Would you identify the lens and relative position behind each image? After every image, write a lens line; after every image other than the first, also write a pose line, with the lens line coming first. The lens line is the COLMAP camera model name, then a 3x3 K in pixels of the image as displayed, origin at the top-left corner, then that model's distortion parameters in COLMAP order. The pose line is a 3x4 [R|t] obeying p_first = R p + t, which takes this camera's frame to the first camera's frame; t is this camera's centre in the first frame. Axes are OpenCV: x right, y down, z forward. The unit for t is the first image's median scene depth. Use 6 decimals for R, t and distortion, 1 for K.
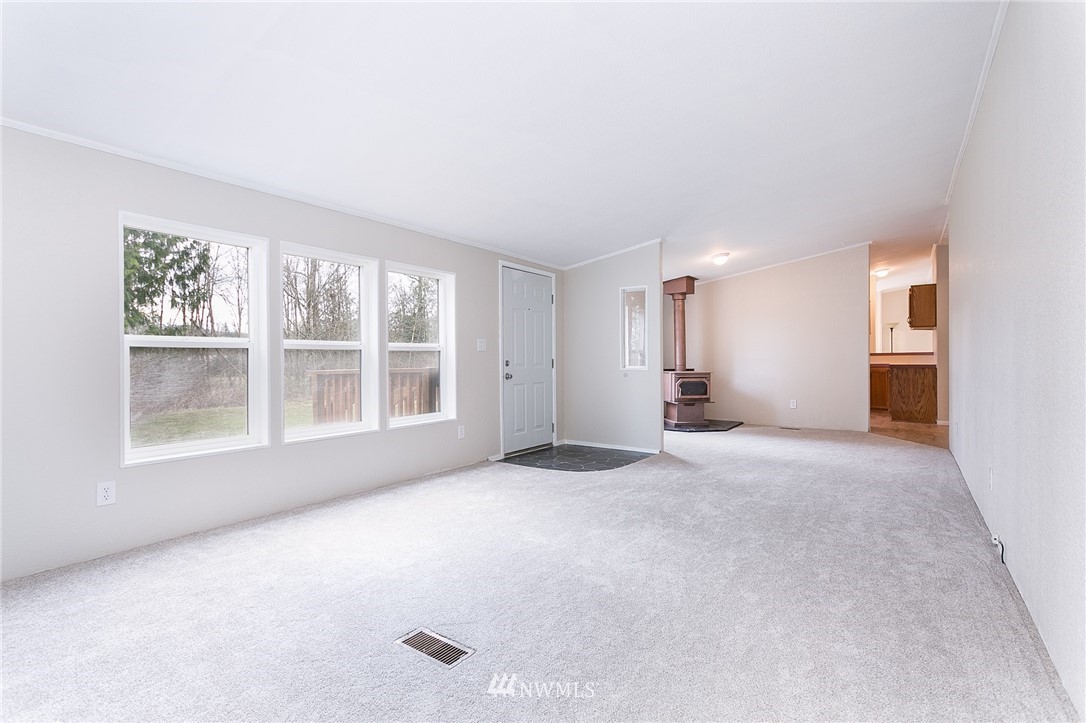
lens RADIAL K [[489.9, 0, 543.0], [0, 489.9, 361.5], [0, 0, 1]] dist [-0.014296, 0.000099]
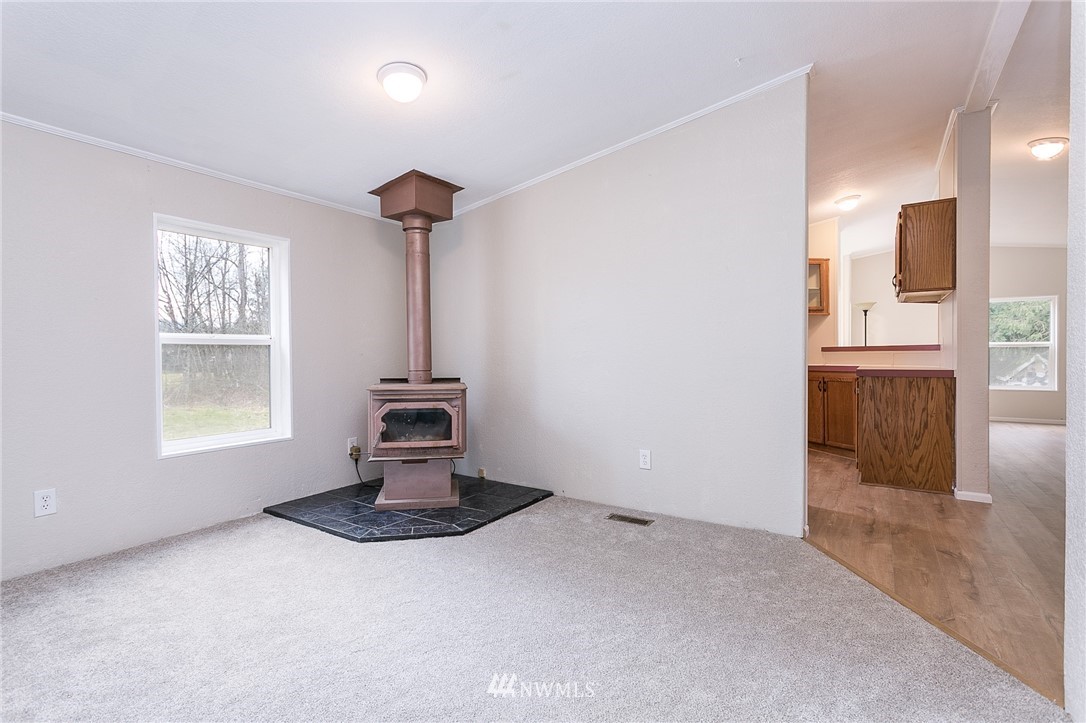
lens RADIAL K [[512.2, 0, 542.2], [0, 512.2, 360.9], [0, 0, 1]] dist [0.002084, 0.001608]
pose [[0.998519, 0.001957, 0.054369, 0.372019], [-0.002139, 0.999992, 0.003301, -0.003649], [-0.054362, -0.003412, 0.998515, 0.507882]]
